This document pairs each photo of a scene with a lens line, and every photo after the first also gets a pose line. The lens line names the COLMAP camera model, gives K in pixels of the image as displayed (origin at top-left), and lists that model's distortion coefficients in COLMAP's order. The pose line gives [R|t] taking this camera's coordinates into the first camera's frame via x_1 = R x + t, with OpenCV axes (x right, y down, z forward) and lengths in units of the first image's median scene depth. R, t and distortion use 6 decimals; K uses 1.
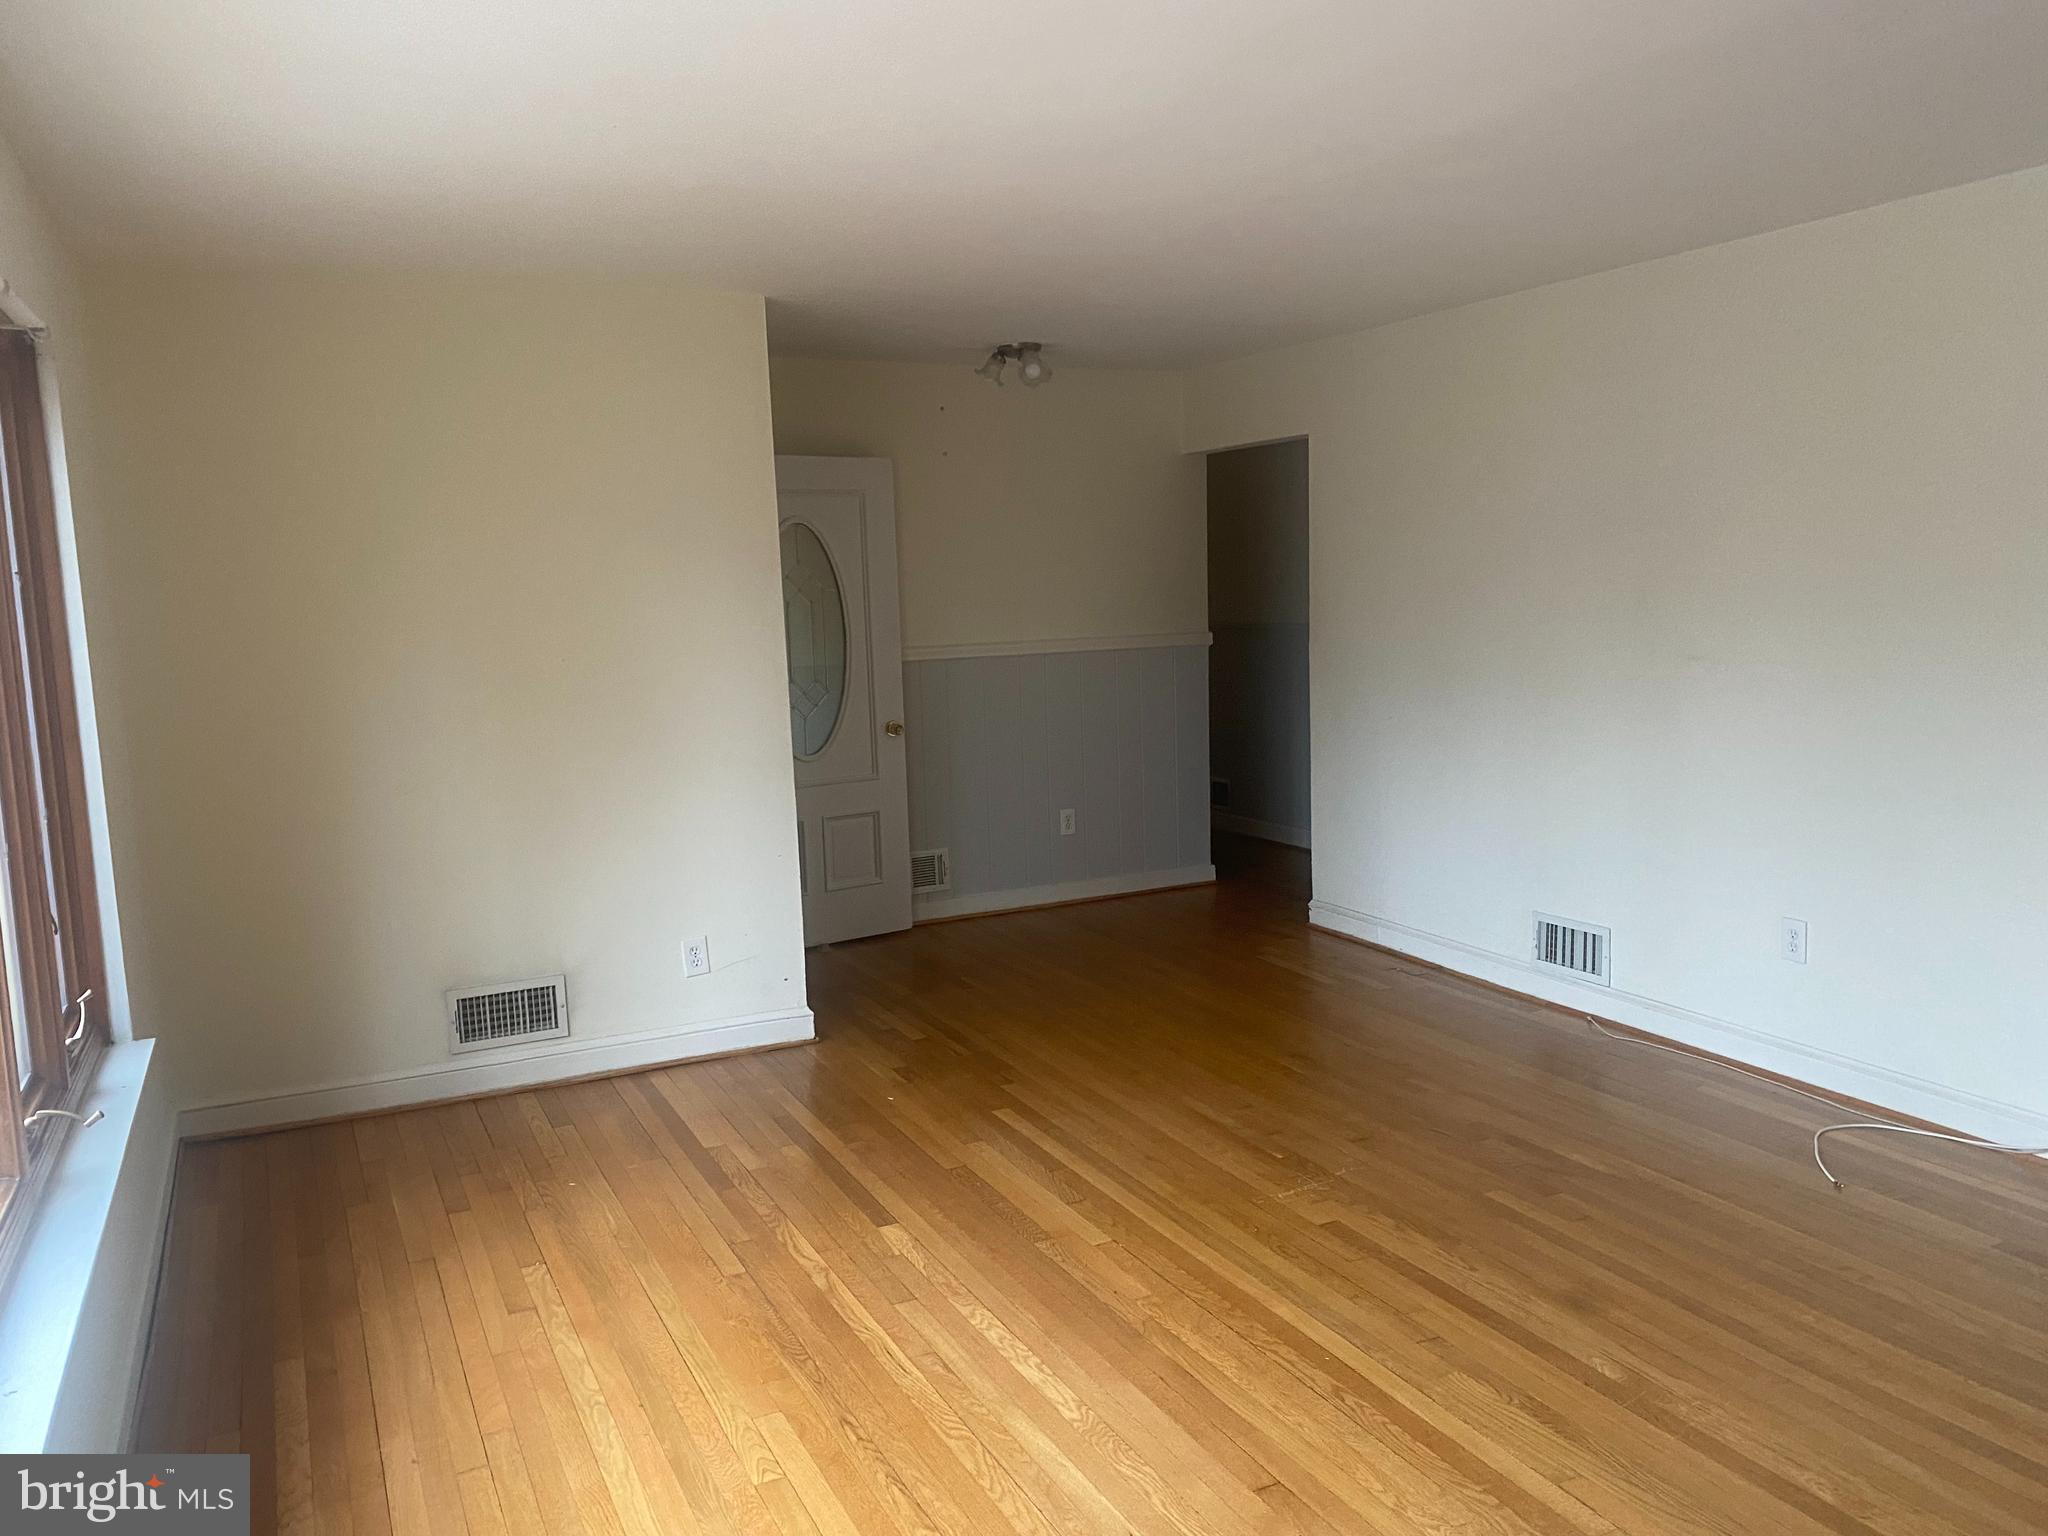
lens RADIAL K [[1572.4, 0, 1039.1], [0, 1572.4, 763.2], [0, 0, 1]] dist [0.038467, -0.039401]
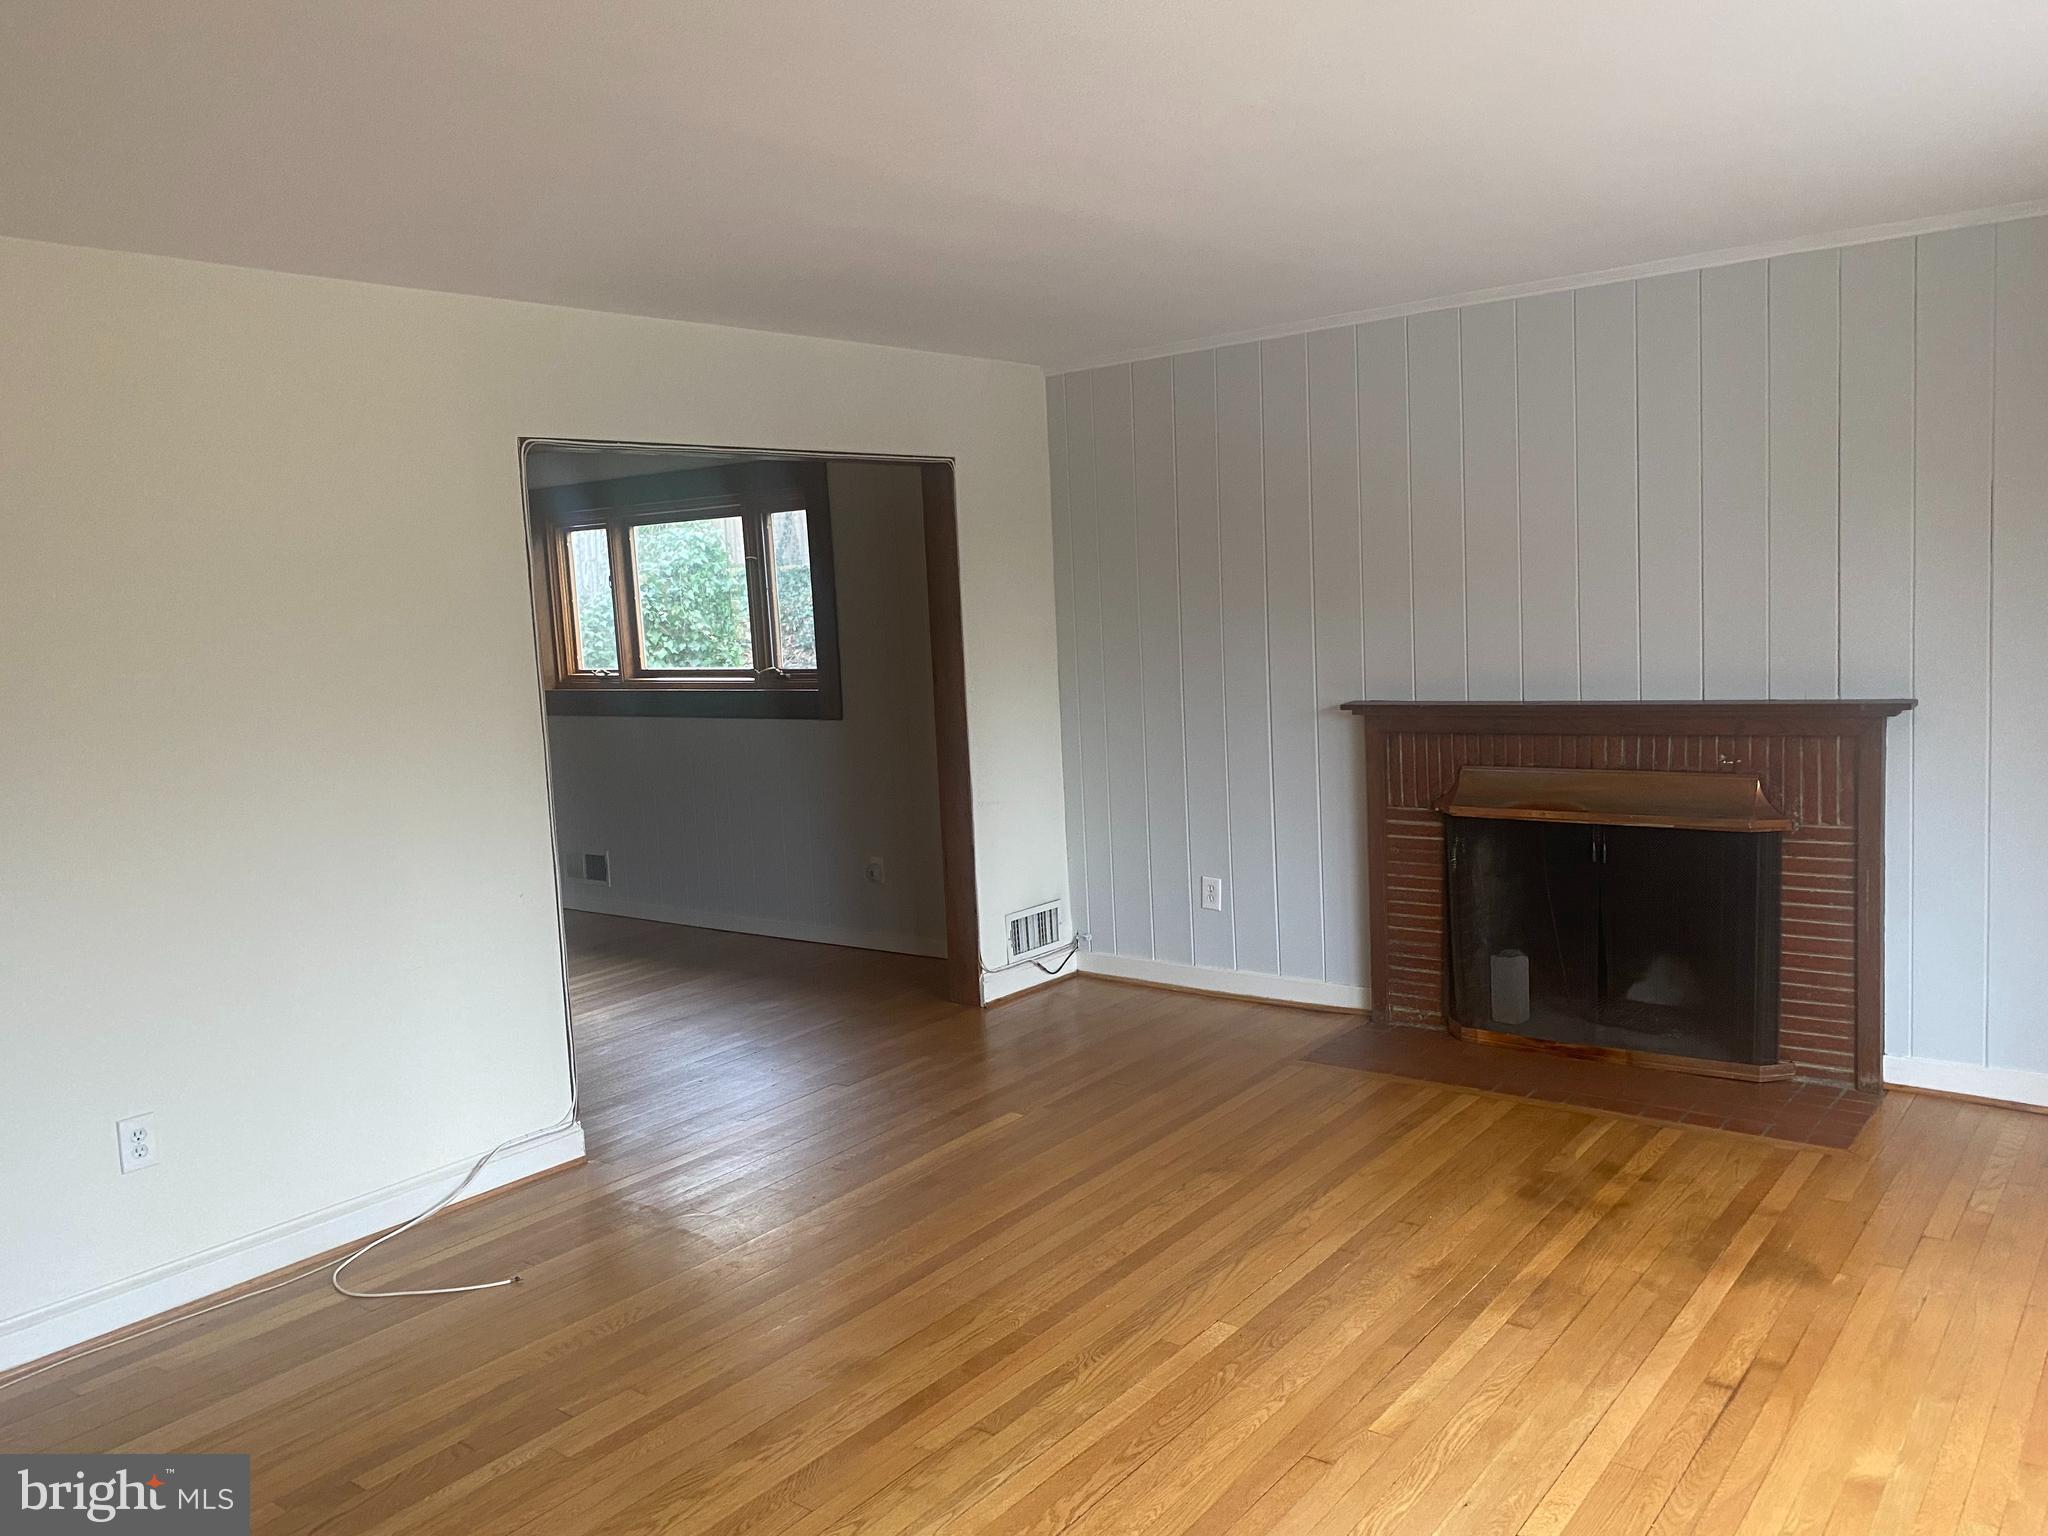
lens RADIAL K [[1572.4, 0, 1026.3], [0, 1572.4, 759.5], [0, 0, 1]] dist [0.038467, -0.039401]
pose [[-0.425886, -0.043766, 0.903718, -0.426173], [0.181210, 0.974466, 0.132589, -0.099748], [-0.886445, 0.220230, -0.407080, 0.921053]]
